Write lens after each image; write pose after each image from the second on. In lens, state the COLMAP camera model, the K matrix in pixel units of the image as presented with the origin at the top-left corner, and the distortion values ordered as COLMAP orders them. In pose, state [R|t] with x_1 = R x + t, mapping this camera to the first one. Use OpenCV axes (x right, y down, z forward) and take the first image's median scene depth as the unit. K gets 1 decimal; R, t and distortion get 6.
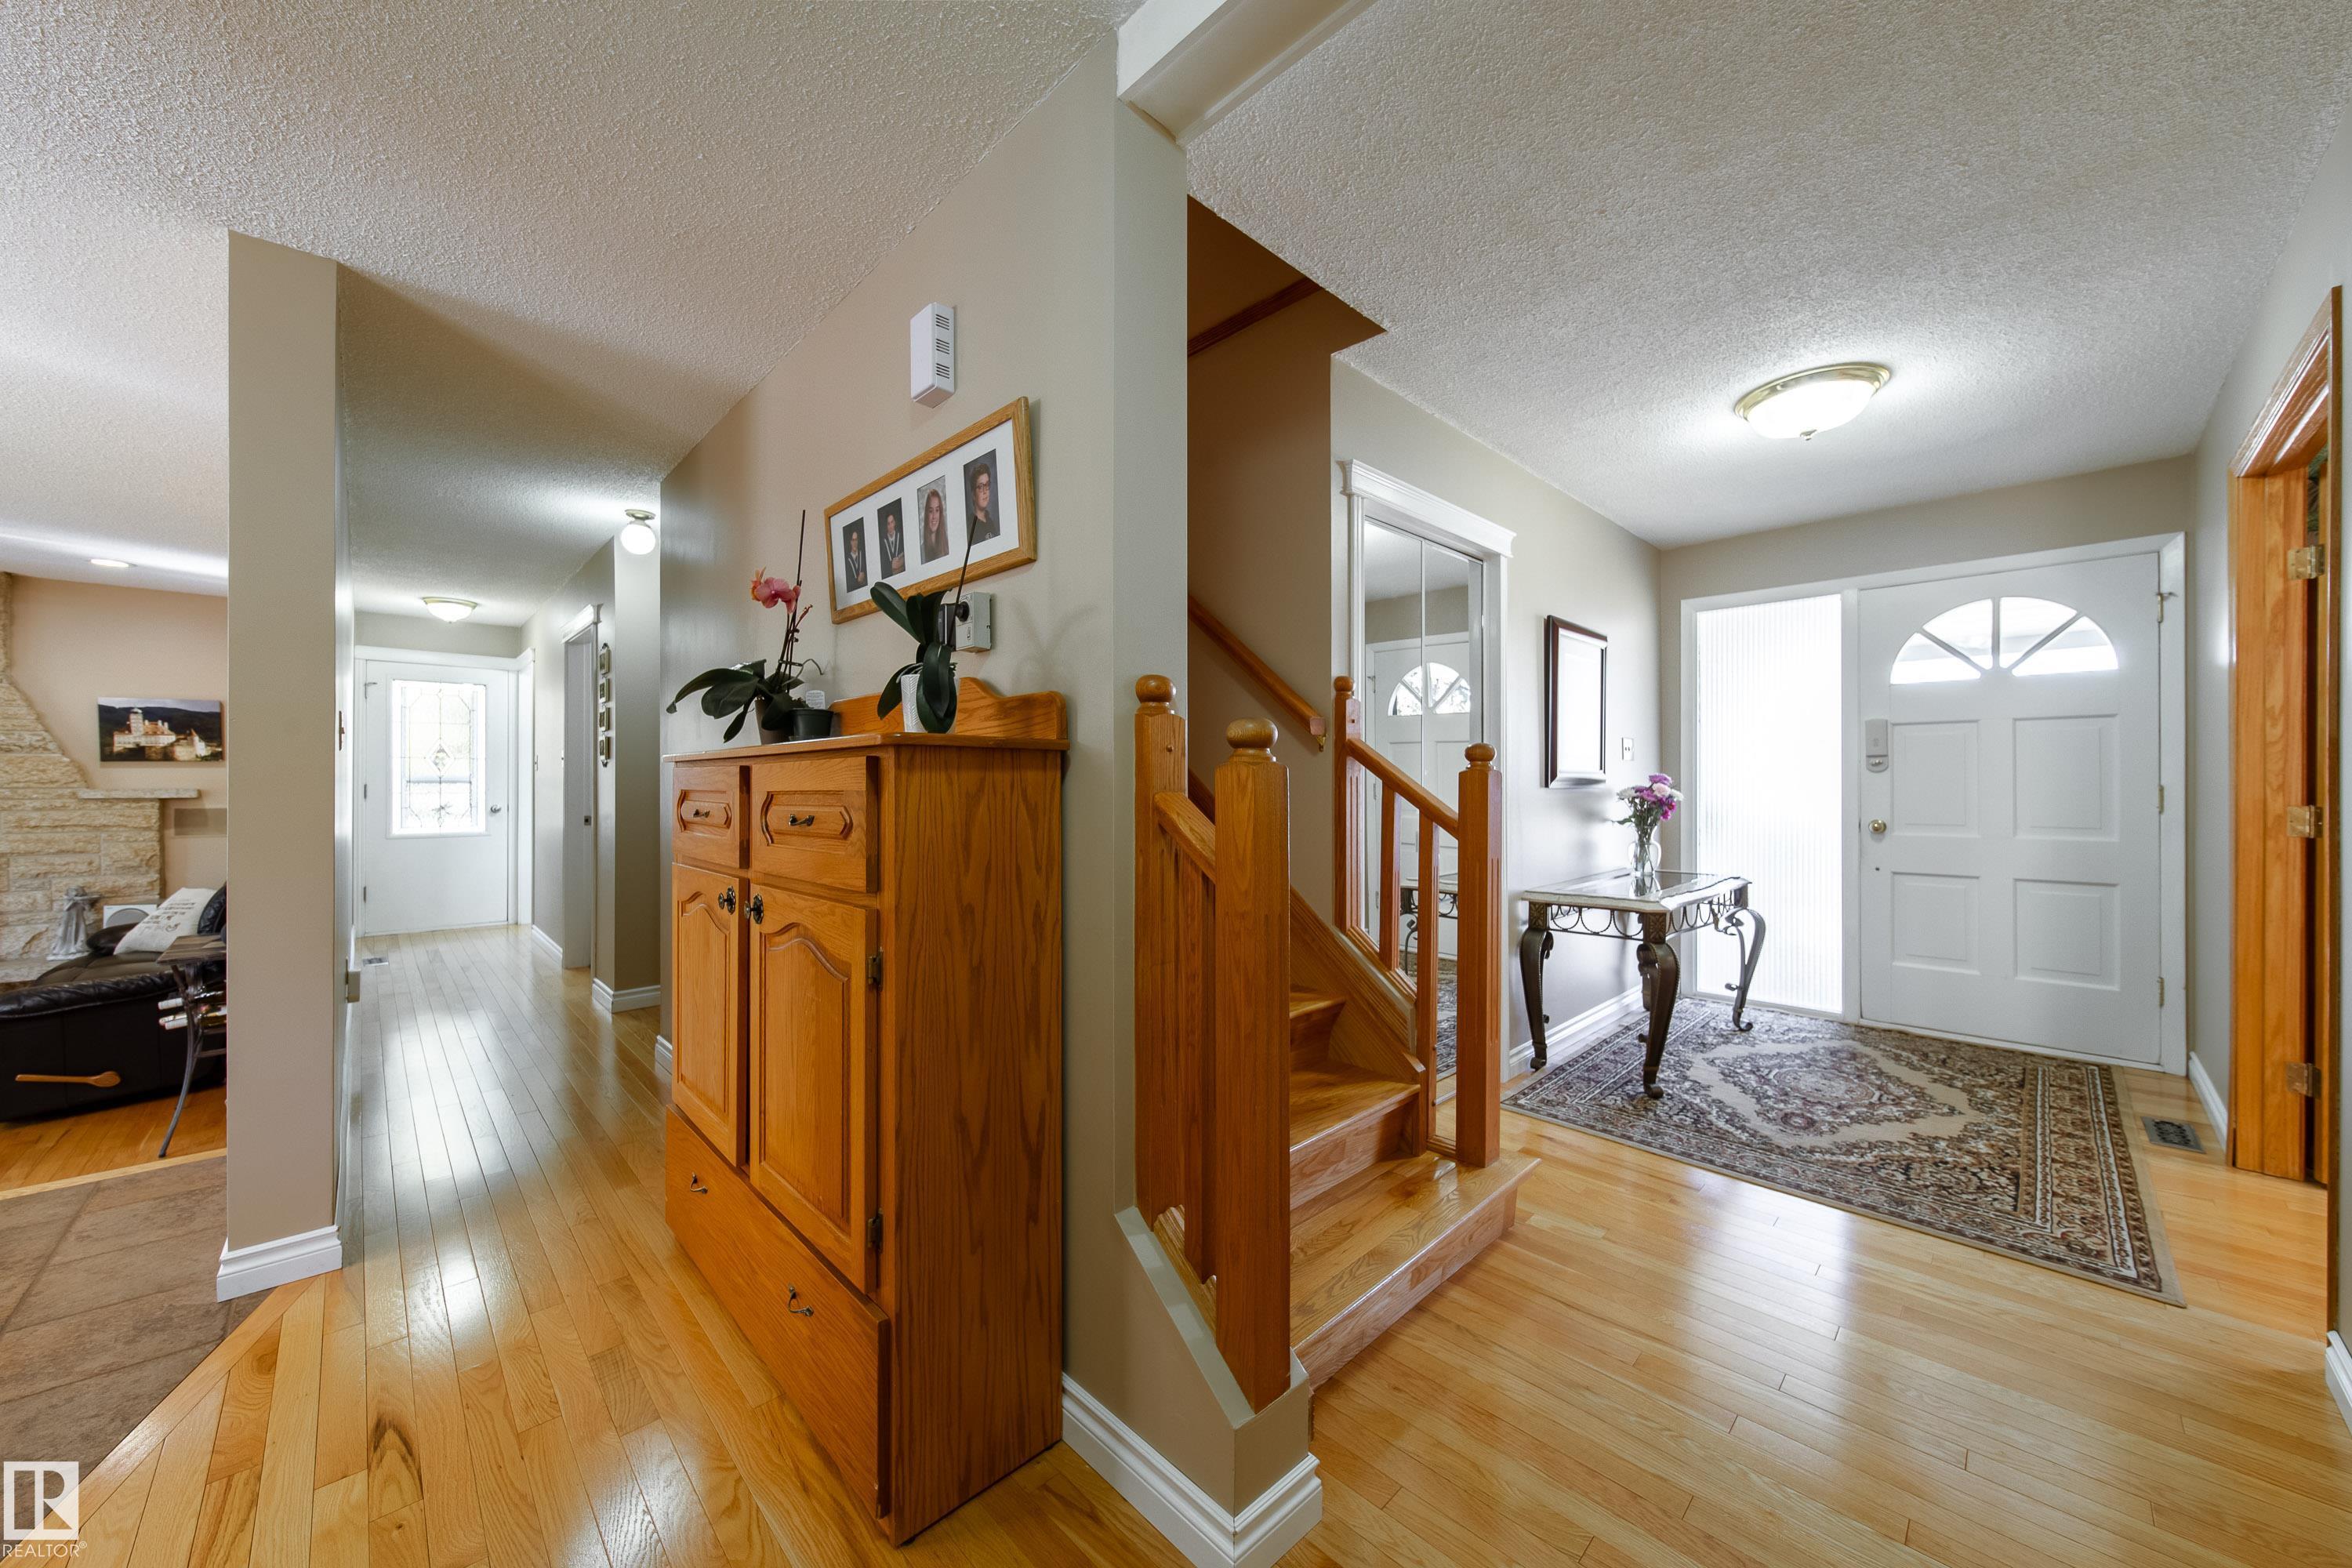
lens RADIAL K [[839.5, 0, 1180.4], [0, 839.5, 781.1], [0, 0, 1]] dist [0.001864, -0.001175]
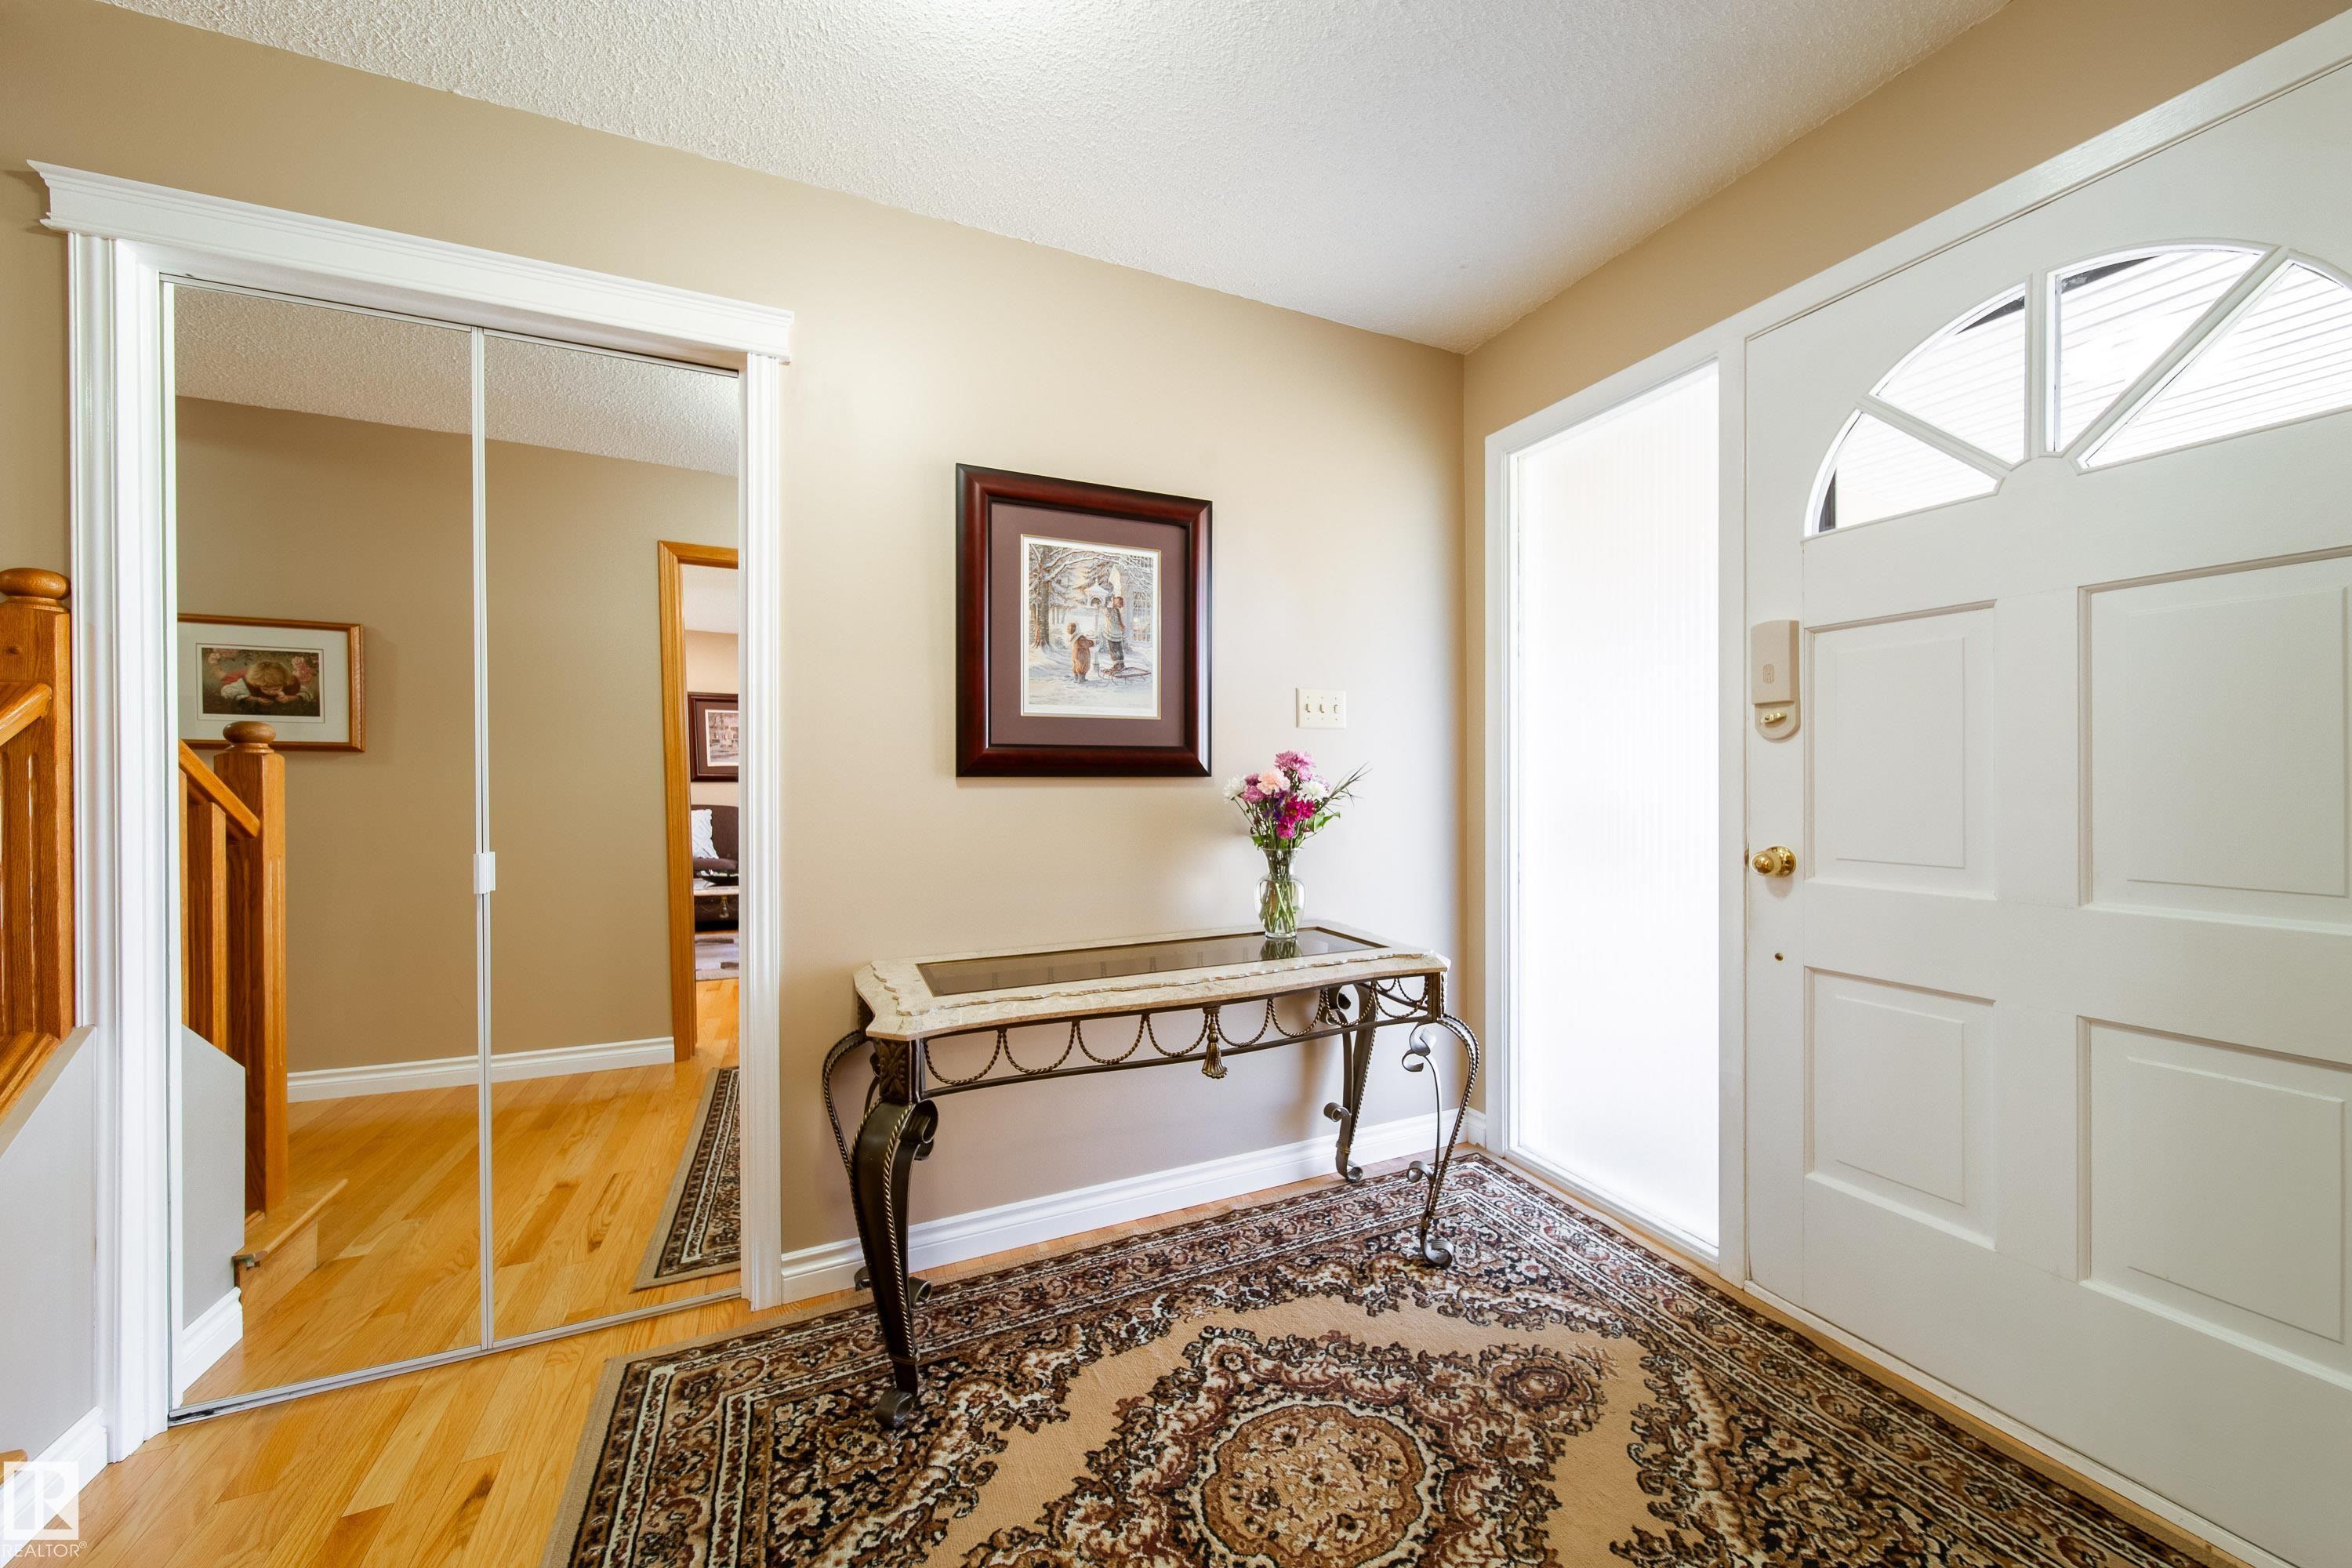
lens RADIAL K [[839.2, 0, 1183.7], [0, 839.2, 781.4], [0, 0, 1]] dist [0.005807, -0.004205]
pose [[0.940133, -0.001624, -0.340803, 0.877628], [0.003923, 0.999974, 0.006056, 0.009591], [0.340784, -0.007031, 0.940115, 0.605421]]
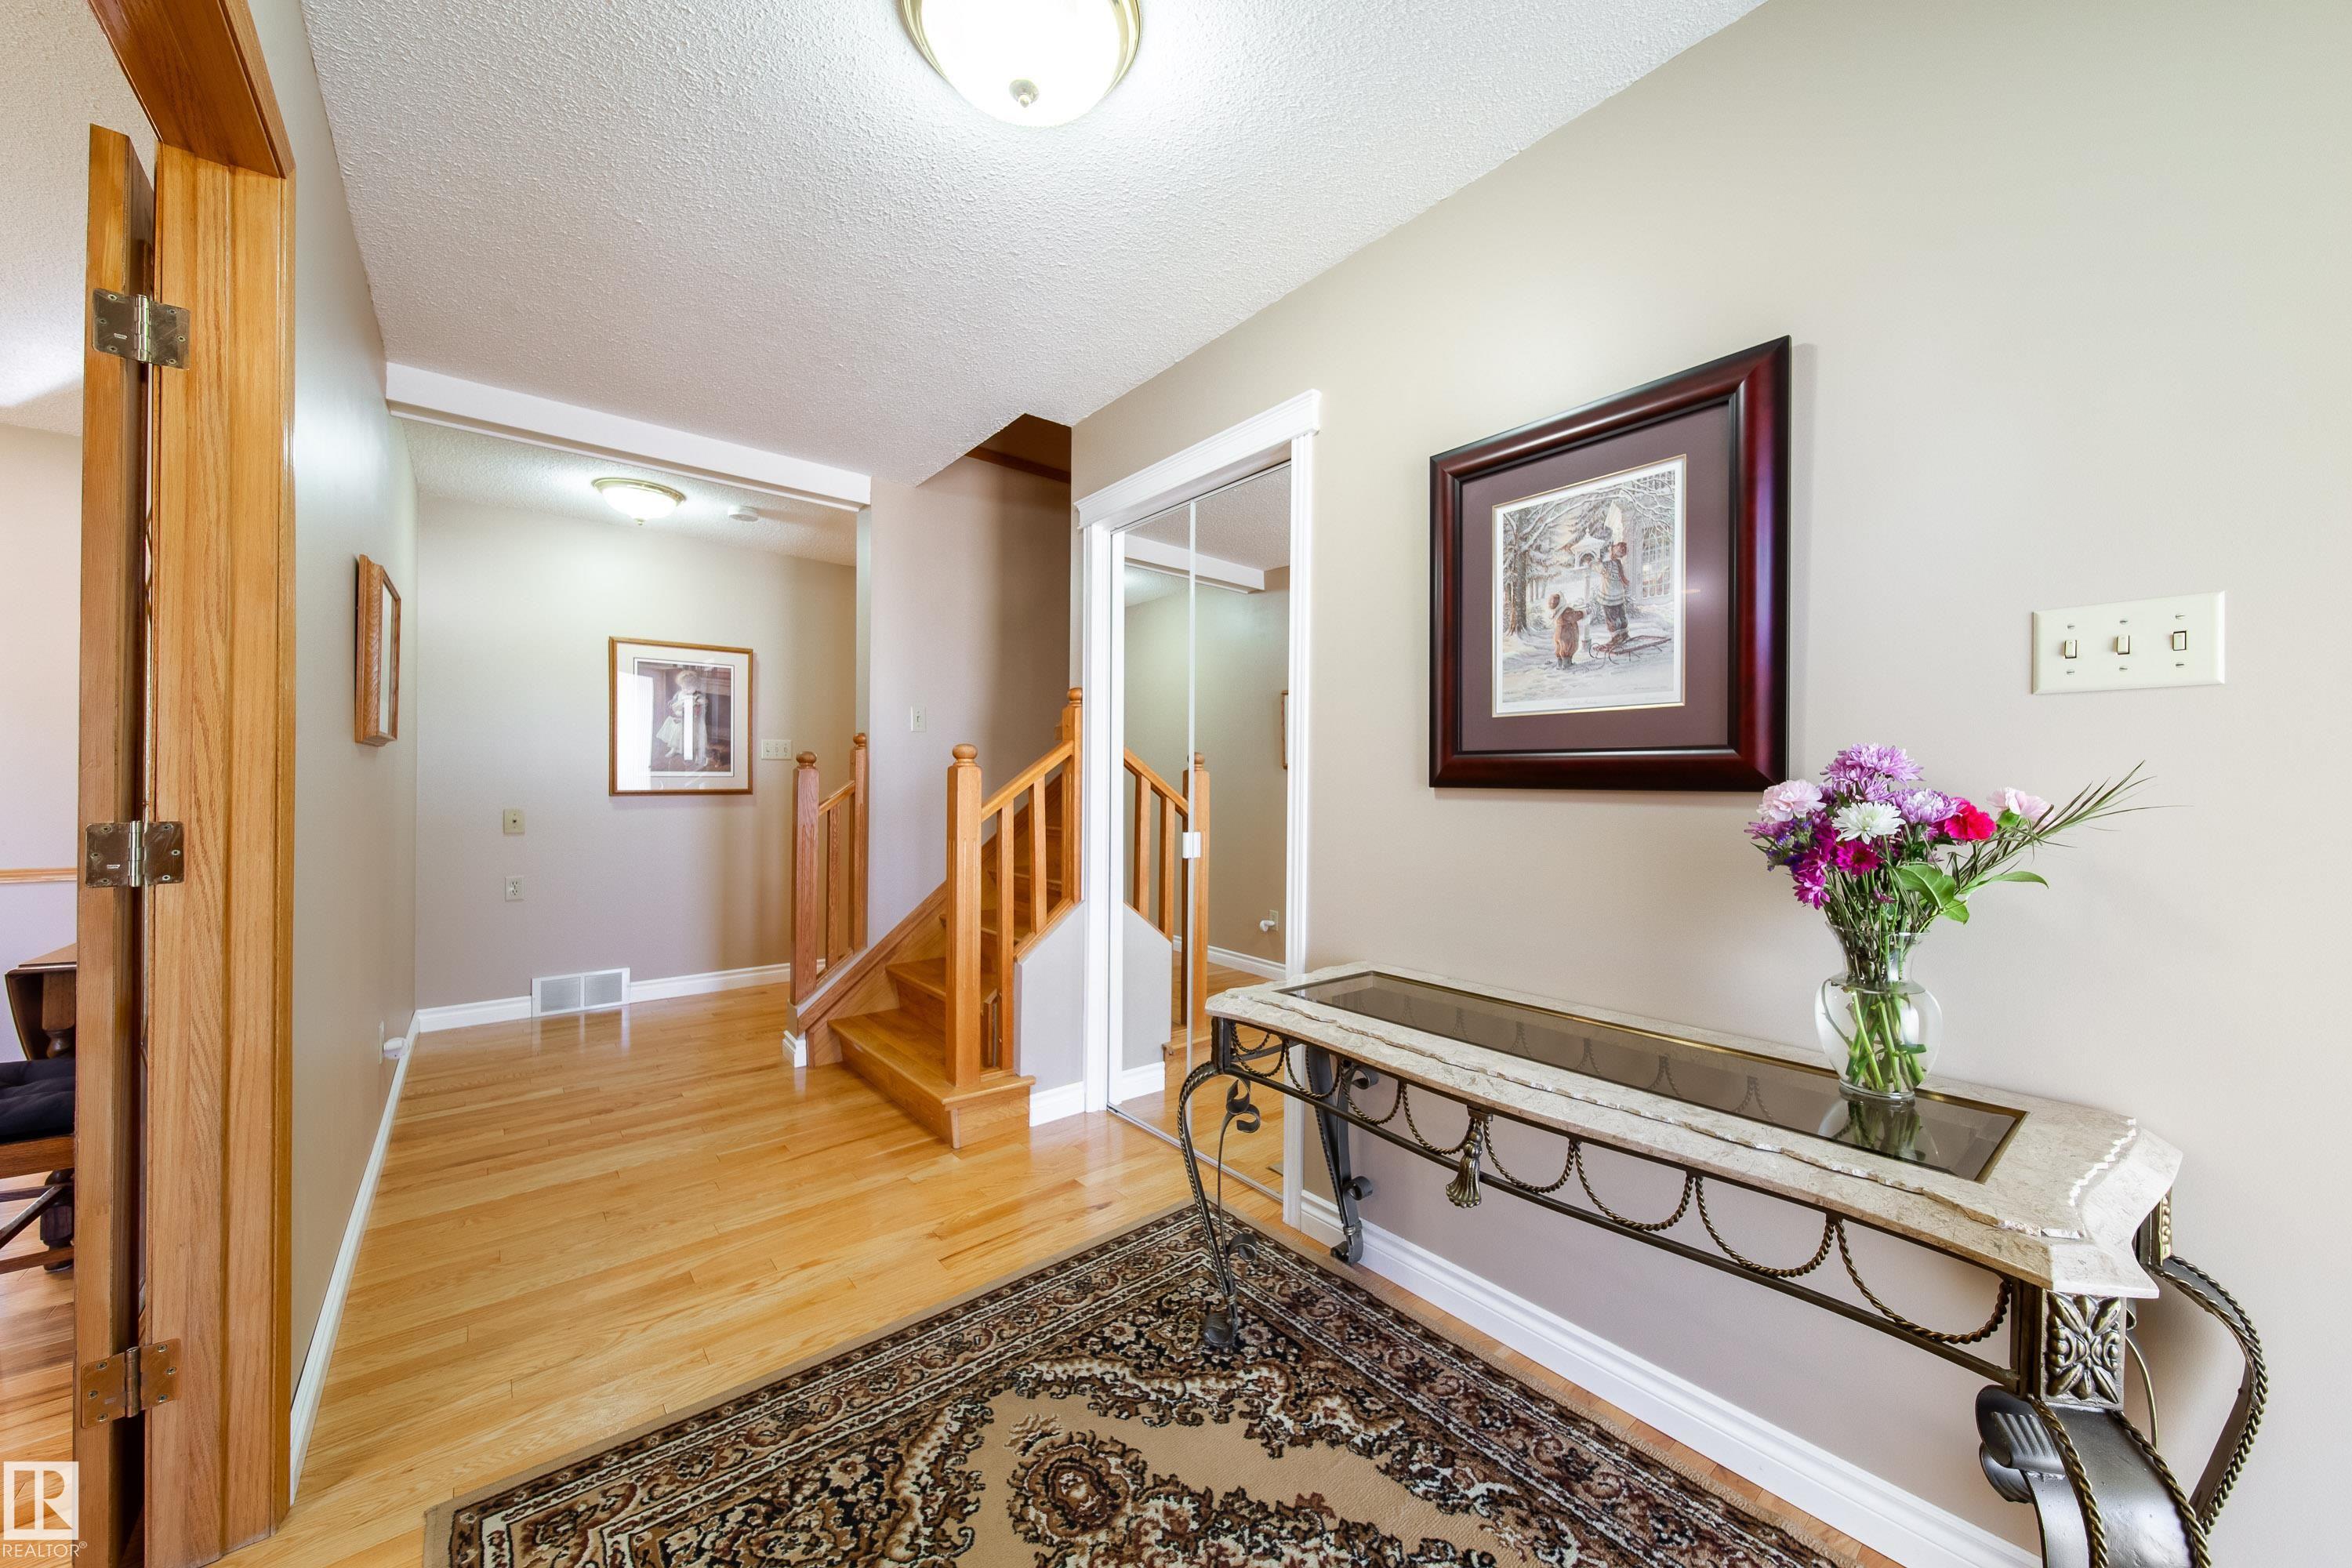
lens RADIAL K [[839.5, 0, 1180.4], [0, 839.5, 781.1], [0, 0, 1]] dist [0.001864, -0.001175]
pose [[-0.082196, -0.002180, -0.996614, 1.112893], [-0.006043, 0.999980, -0.001689, 0.006894], [0.996598, 0.005884, -0.082208, 1.013647]]
